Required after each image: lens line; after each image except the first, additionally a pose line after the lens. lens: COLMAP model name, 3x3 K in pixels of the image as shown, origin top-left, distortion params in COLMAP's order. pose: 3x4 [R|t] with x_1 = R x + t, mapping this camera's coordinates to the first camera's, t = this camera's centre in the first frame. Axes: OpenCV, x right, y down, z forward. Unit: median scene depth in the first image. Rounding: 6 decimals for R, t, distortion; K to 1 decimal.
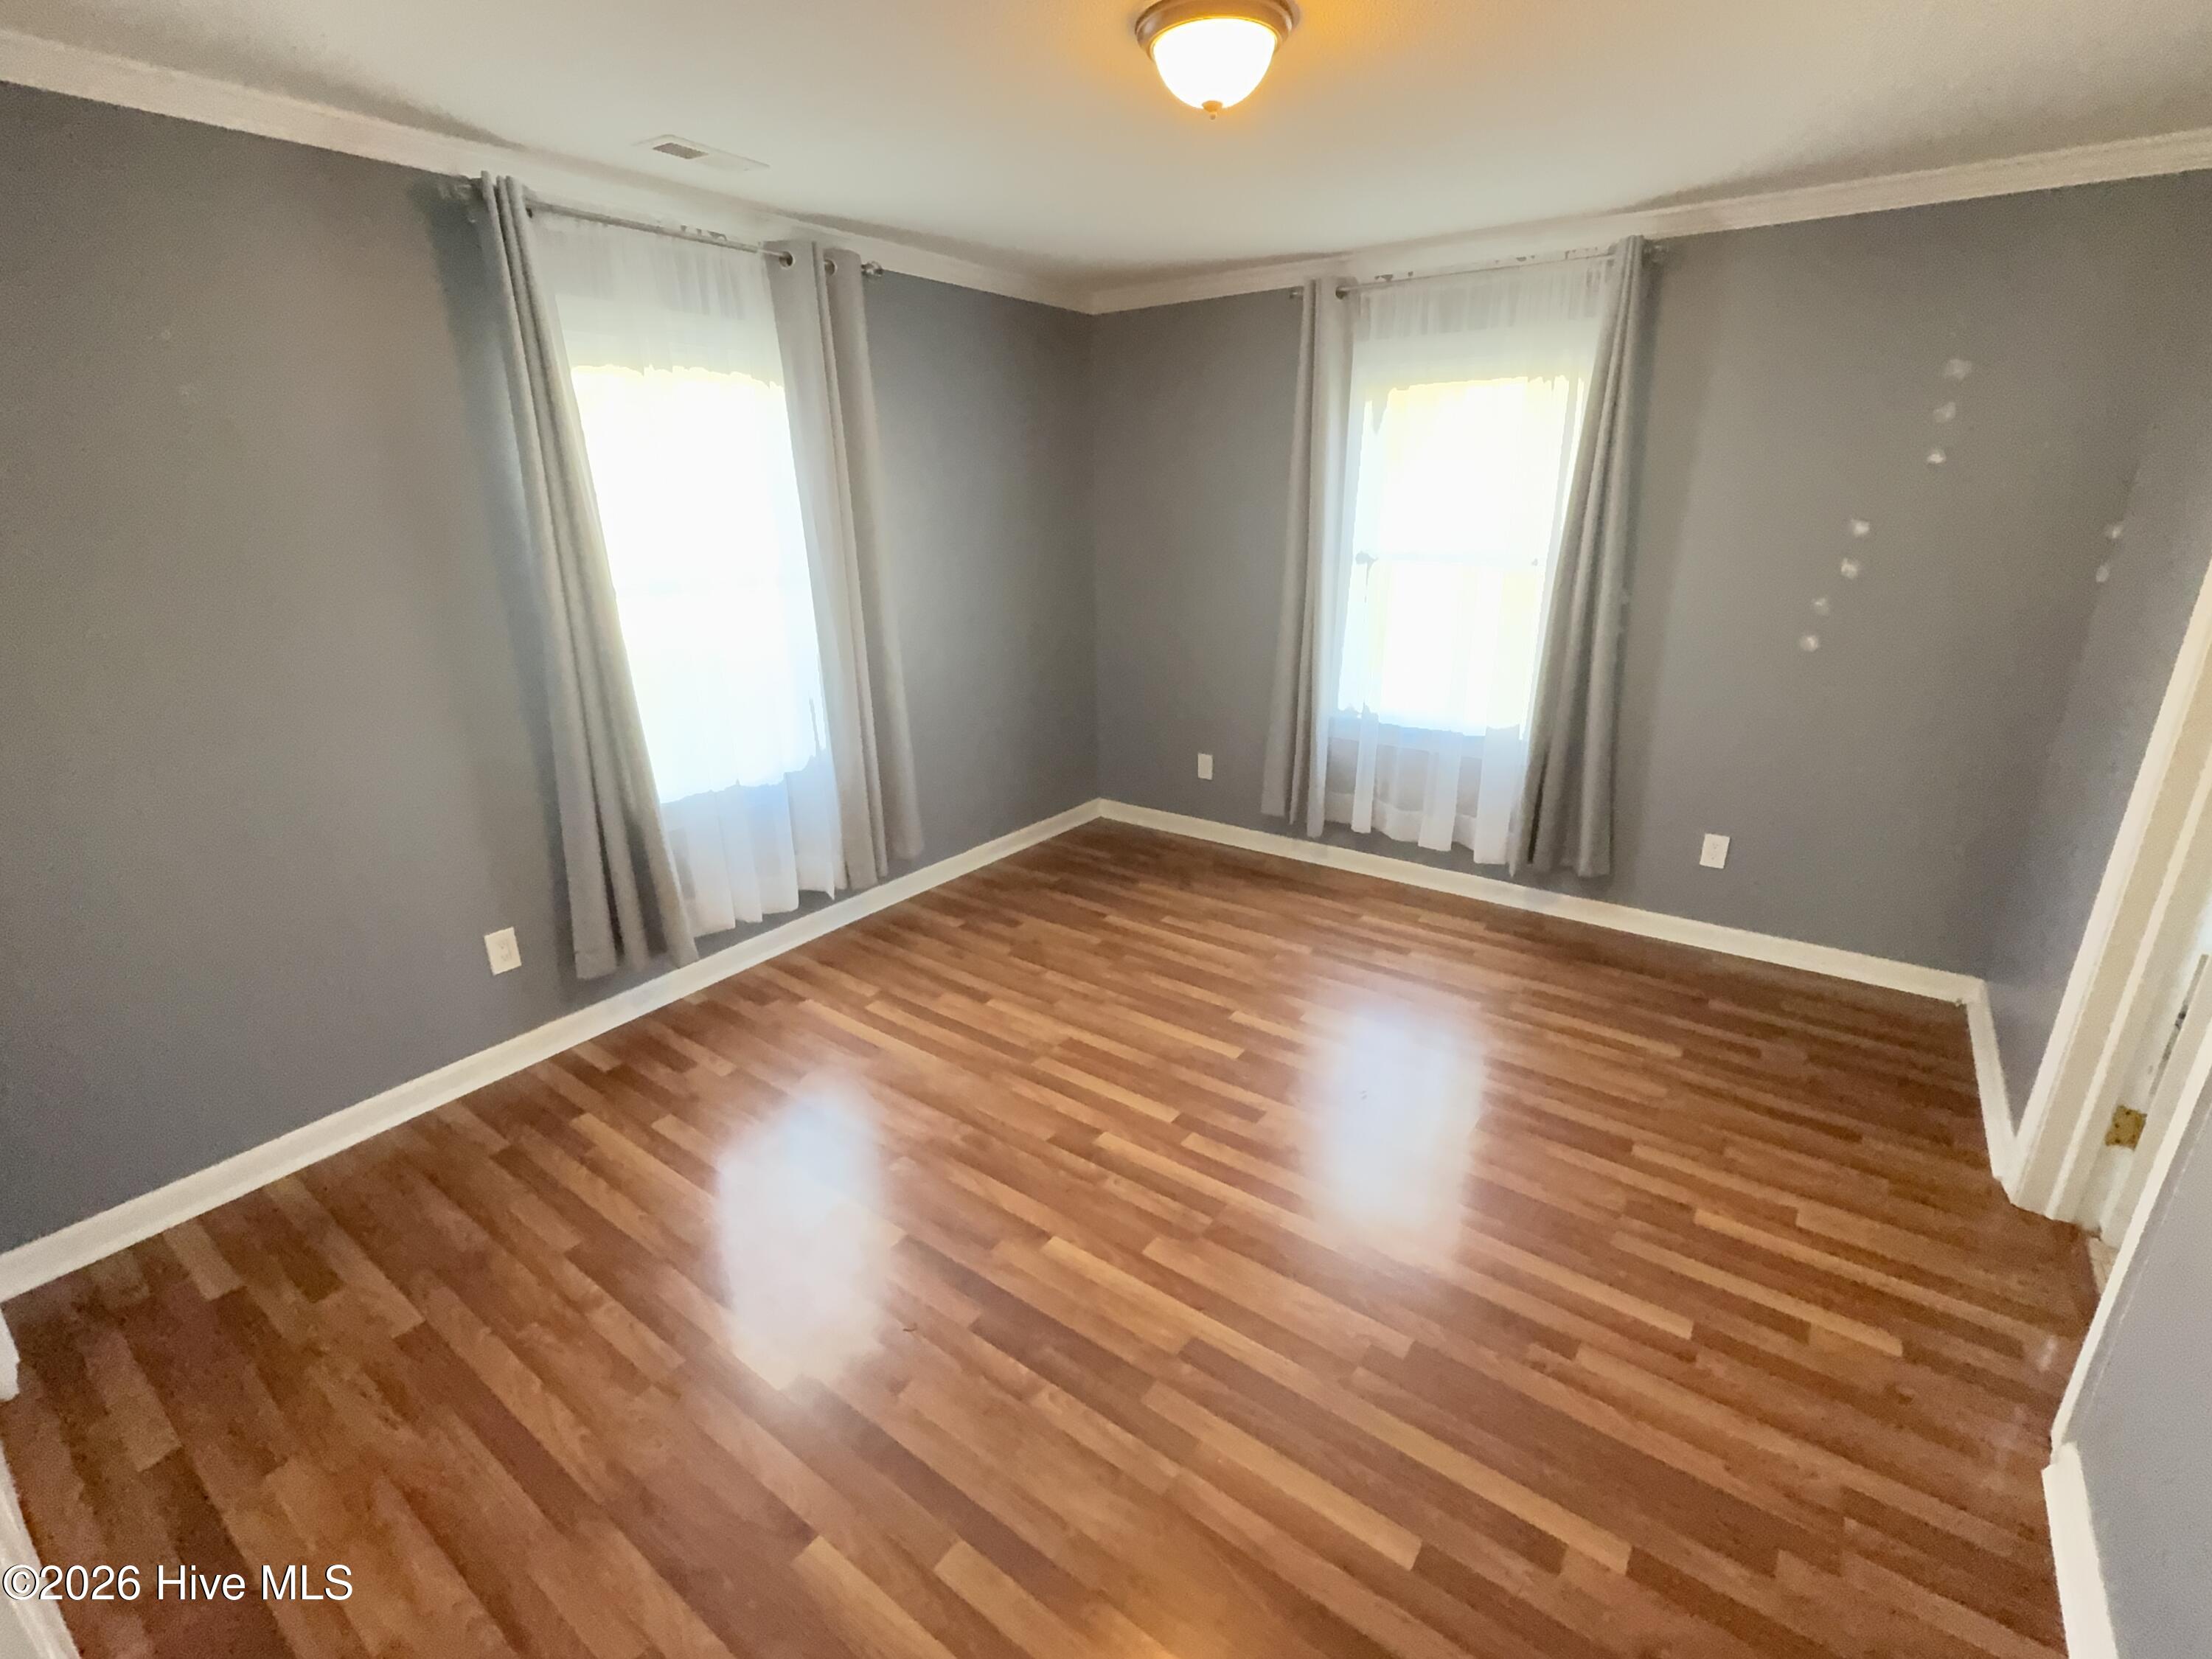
lens RADIAL K [[987.5, 0, 1108.5], [0, 987.5, 828.0], [0, 0, 1]] dist [0.001482, 0.000152]
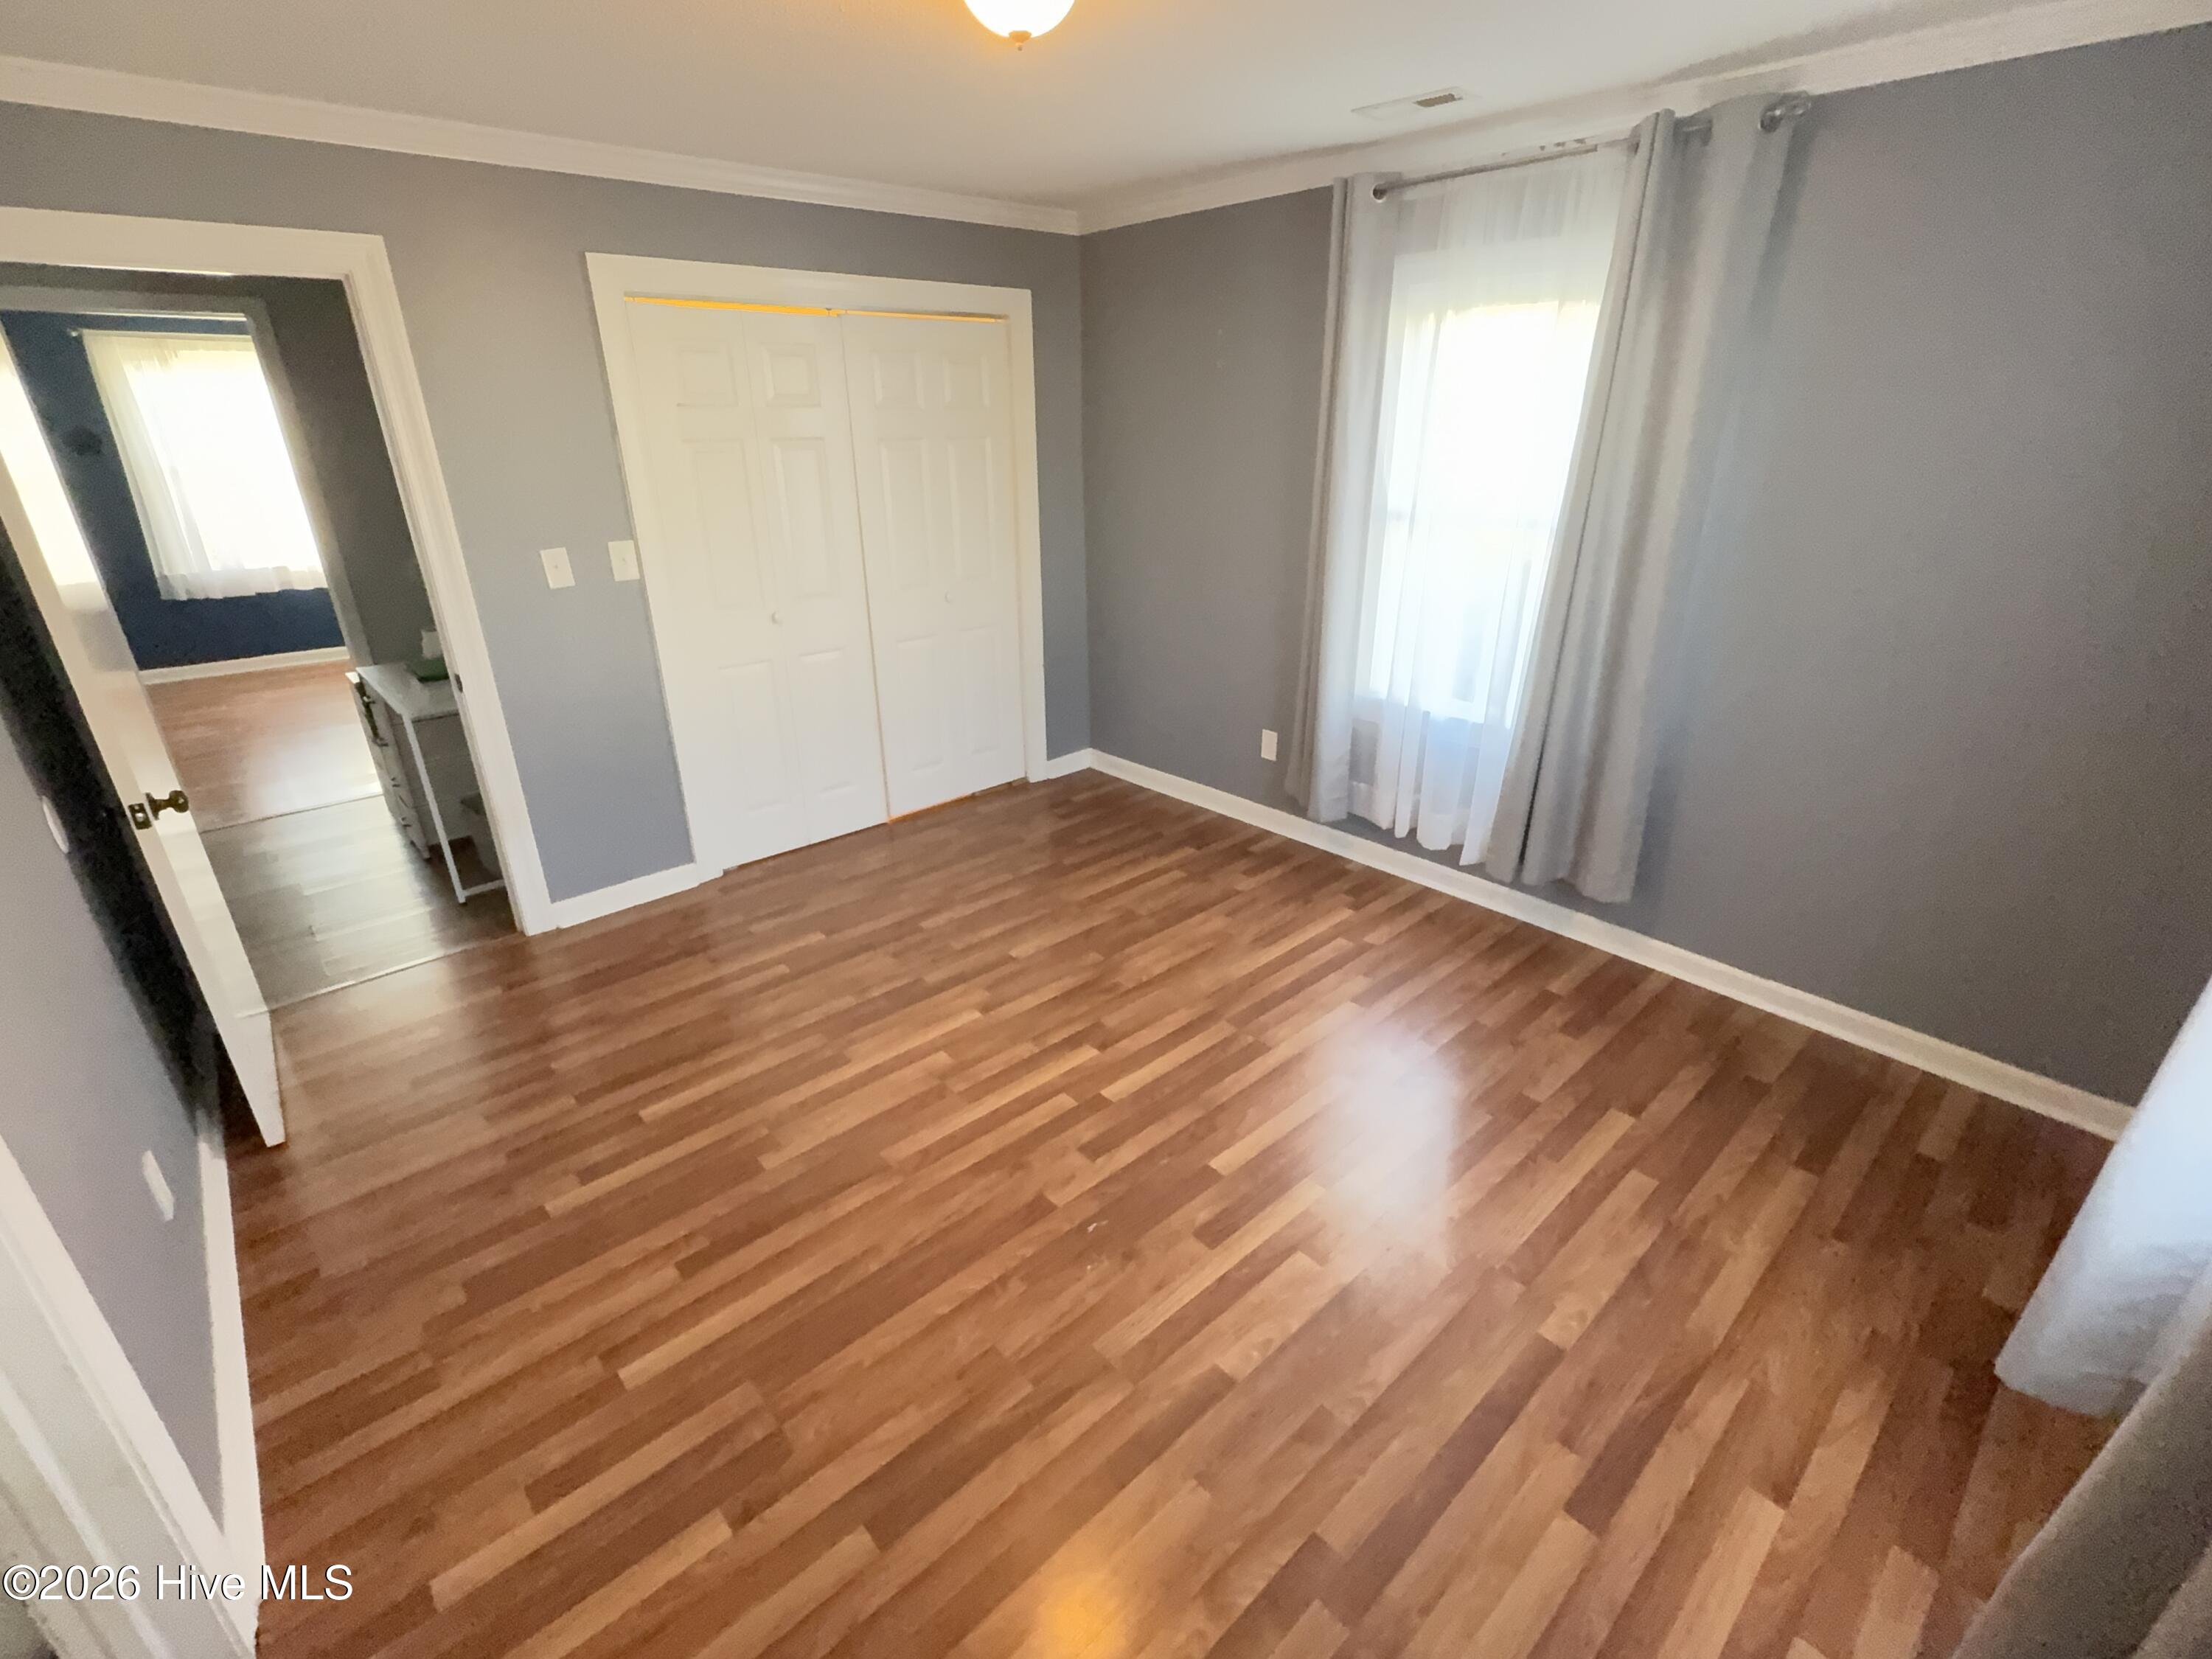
lens RADIAL K [[987.5, 0, 1106.0], [0, 987.5, 825.1], [0, 0, 1]] dist [0.001482, 0.000152]
pose [[-0.199820, 0.393860, -0.897188, 0.833711], [-0.312610, 0.842176, 0.439334, -0.360284], [0.928626, 0.368258, -0.045159, 0.939151]]
